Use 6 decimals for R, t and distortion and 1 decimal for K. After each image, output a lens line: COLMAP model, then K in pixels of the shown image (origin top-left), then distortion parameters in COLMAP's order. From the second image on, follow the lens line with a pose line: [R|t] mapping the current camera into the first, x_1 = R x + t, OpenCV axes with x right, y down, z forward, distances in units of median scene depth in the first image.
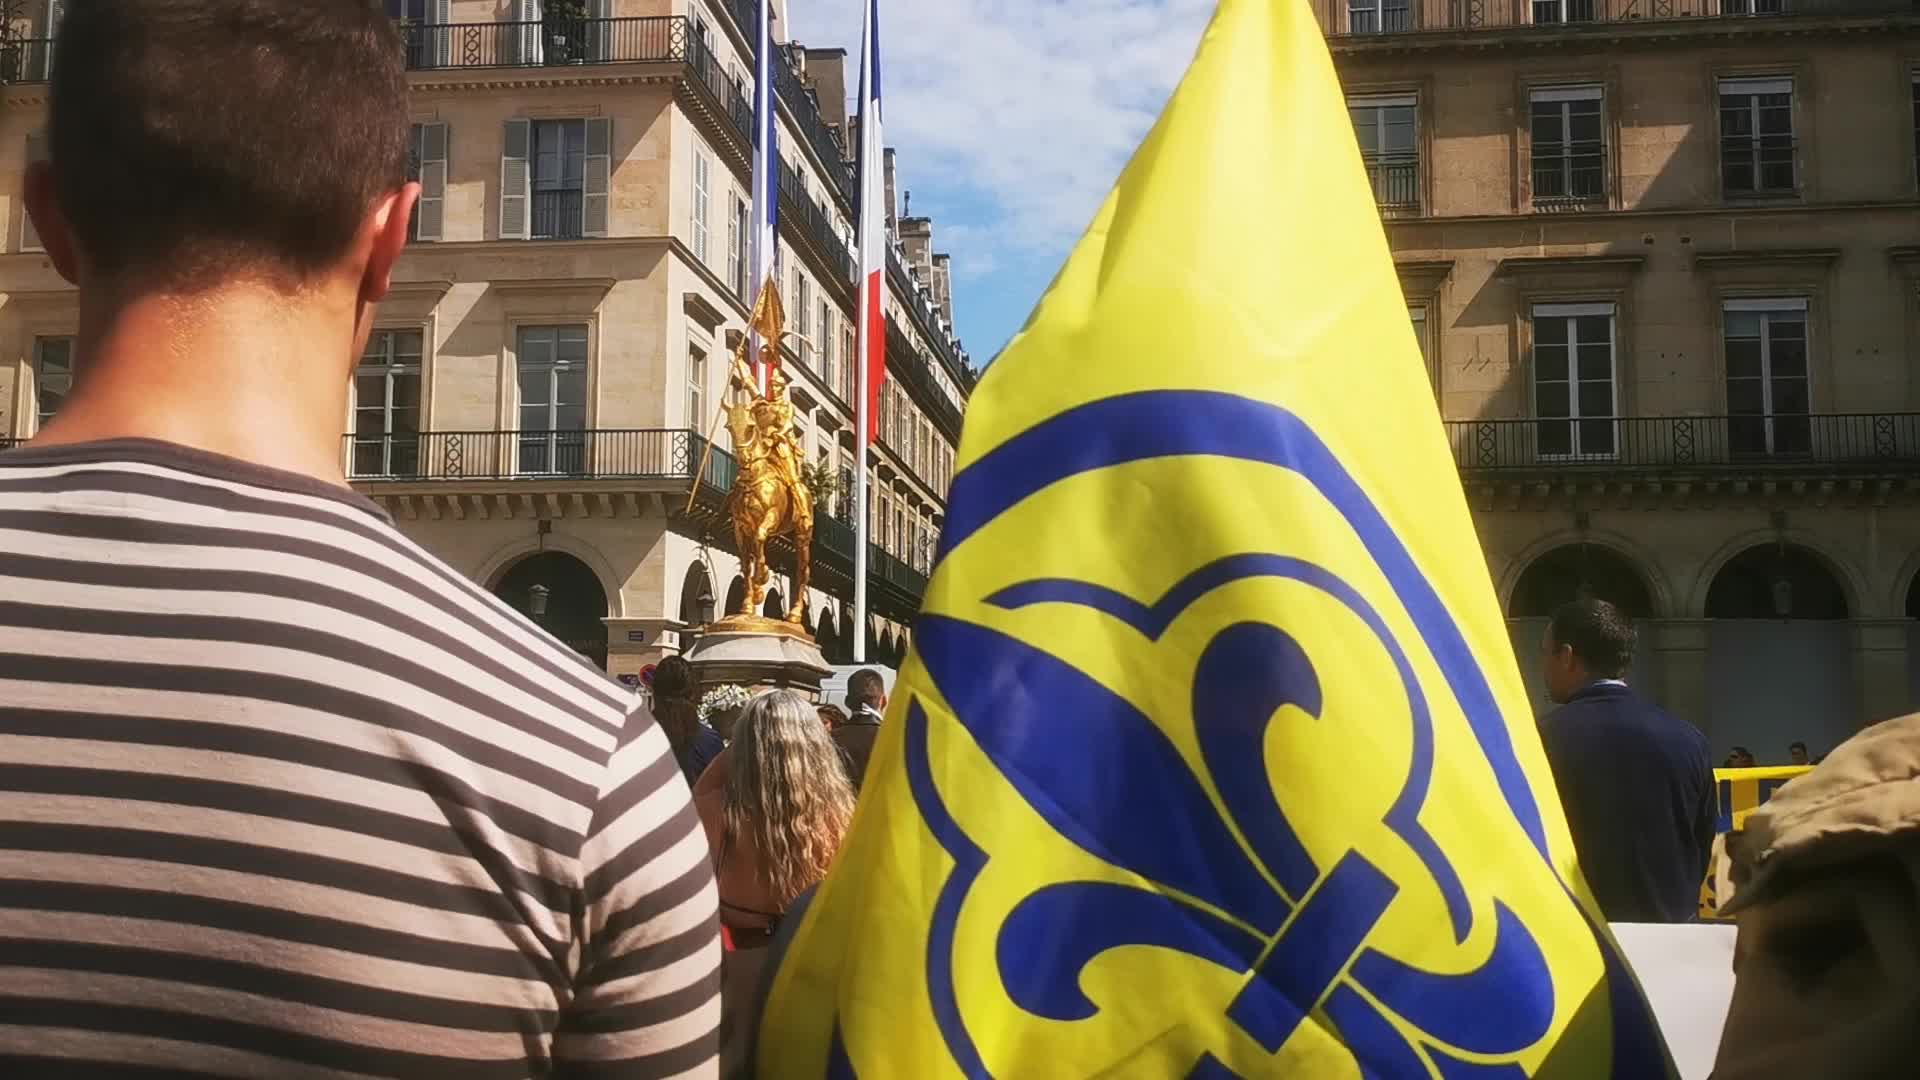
lens RADIAL K [[1943.6, 0, 955.3], [0, 1943.6, 523.7], [0, 0, 1]] dist [0.052900, -0.024139]
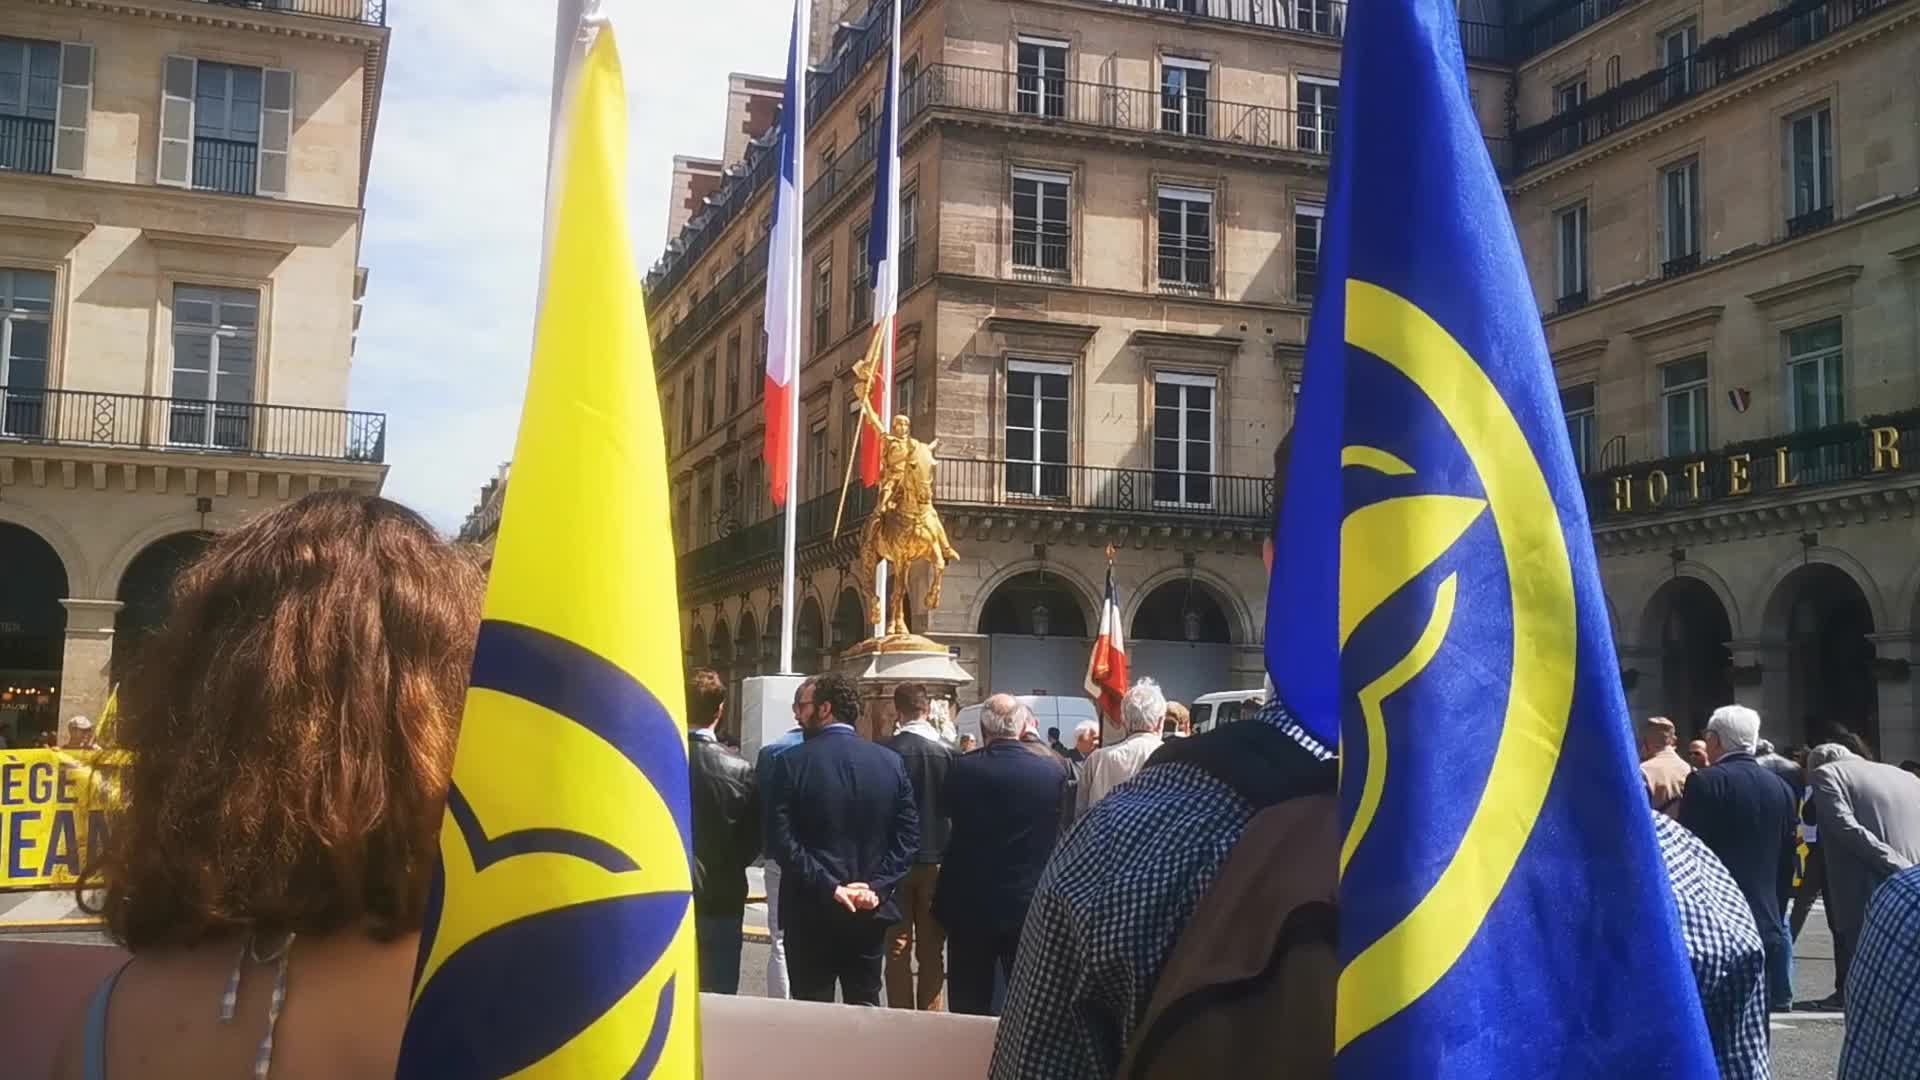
lens RADIAL K [[1943.6, 0, 955.3], [0, 1943.6, 523.7], [0, 0, 1]] dist [0.052900, -0.024139]
pose [[0.892623, 0.061556, 0.446582, -0.309292], [-0.060891, 0.998018, -0.015857, 0.003557], [-0.446674, -0.013039, 0.894602, 0.016762]]
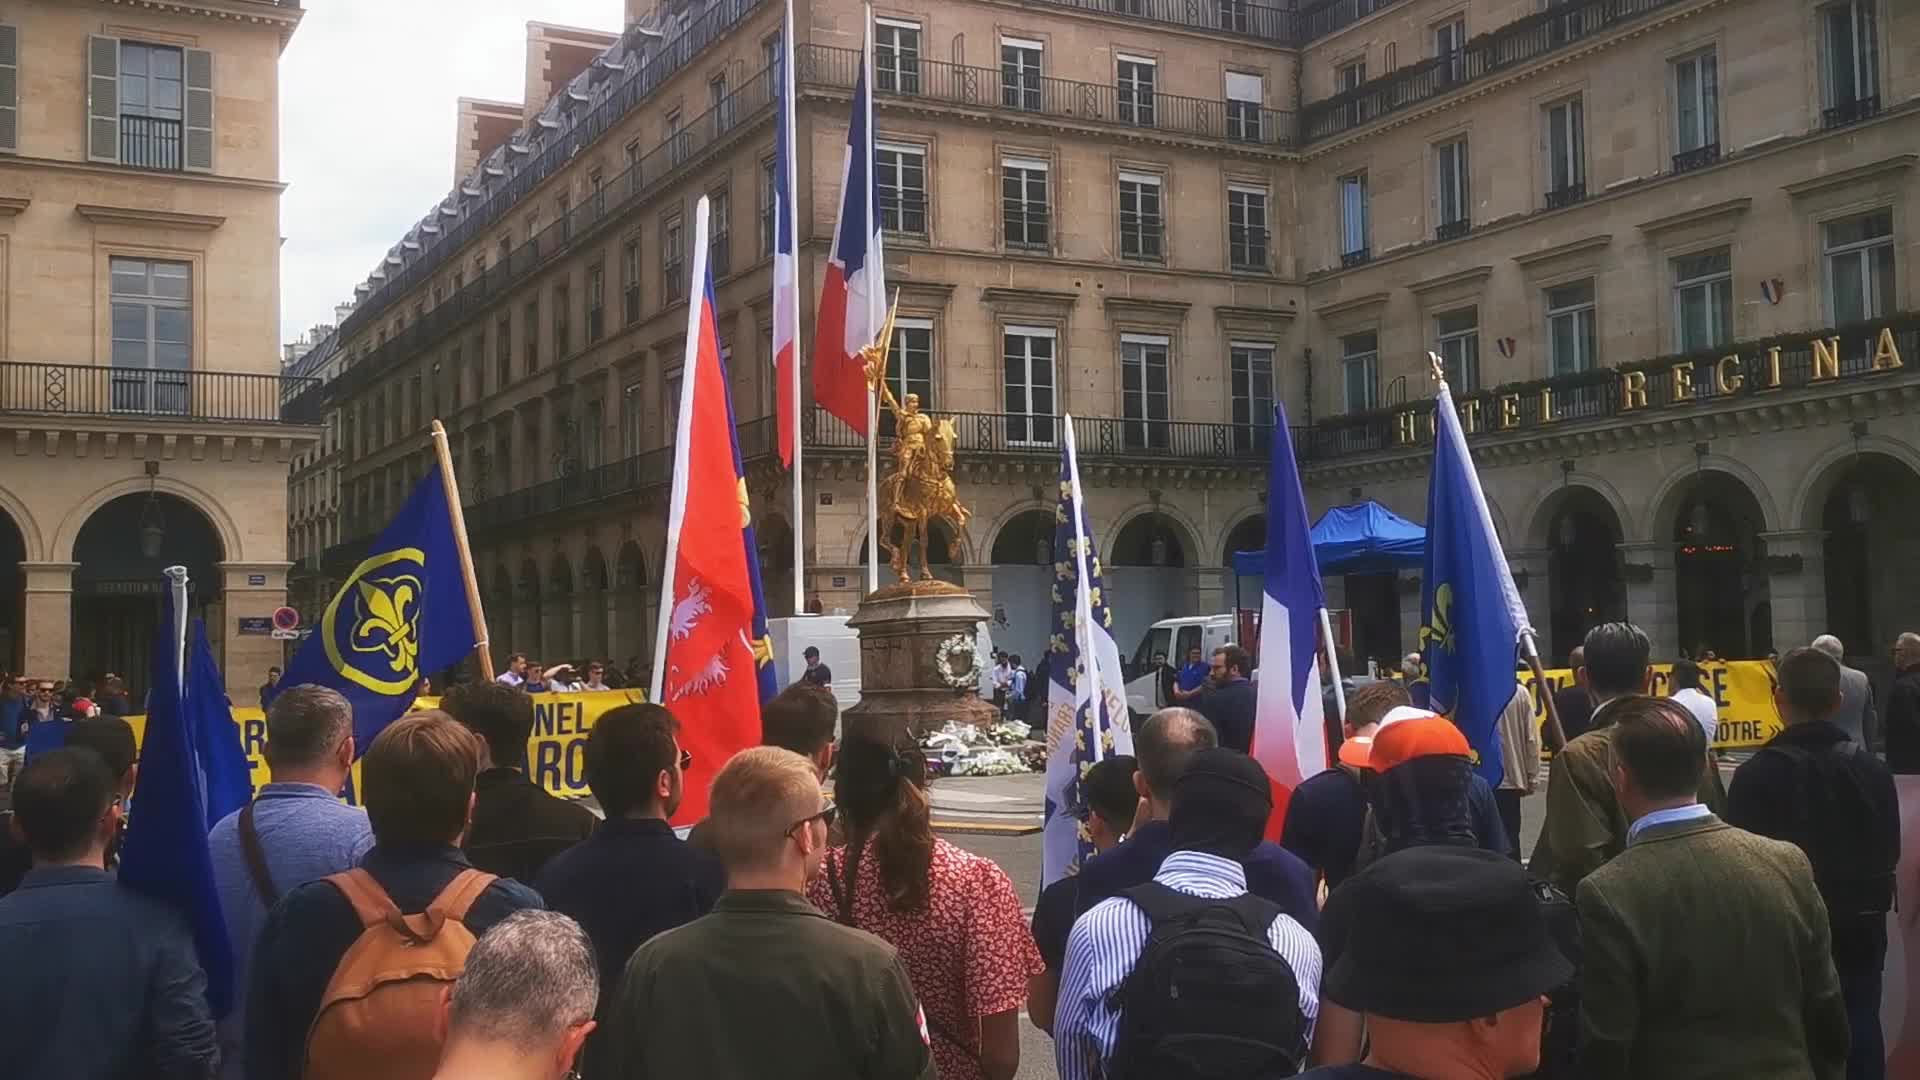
lens RADIAL K [[1907.9, 0, 955.7], [0, 1907.9, 536.6], [0, 0, 1]] dist [0.049731, 0.007769]
pose [[0.811251, 0.012967, 0.584555, -0.450959], [-0.037228, 0.998871, 0.029509, -0.007574], [-0.583512, -0.045701, 0.810818, -0.013439]]
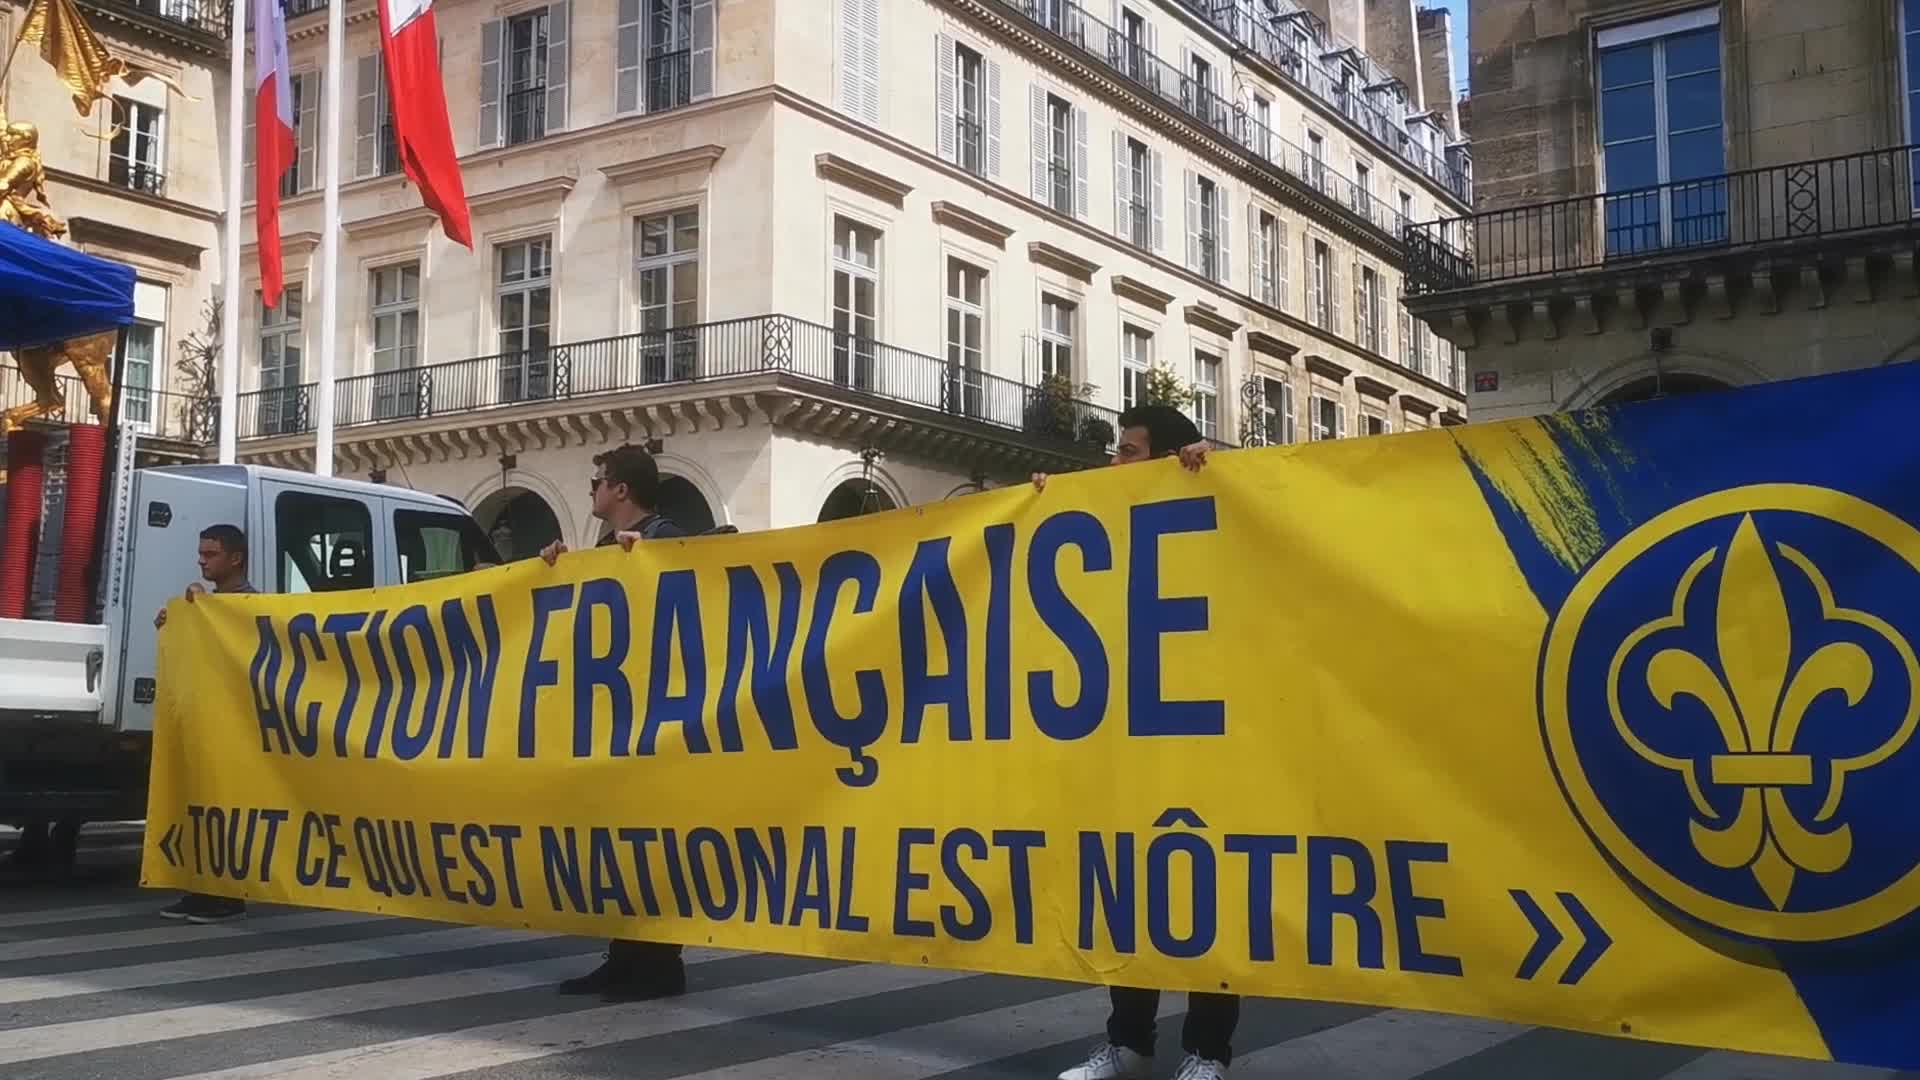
lens RADIAL K [[1943.6, 0, 955.3], [0, 1943.6, 523.7], [0, 0, 1]] dist [0.052900, -0.024139]
pose [[0.901139, -0.056001, -0.429899, 0.276935], [0.056997, 0.998318, -0.010571, 0.053821], [0.429768, -0.014977, 0.902815, 0.283877]]
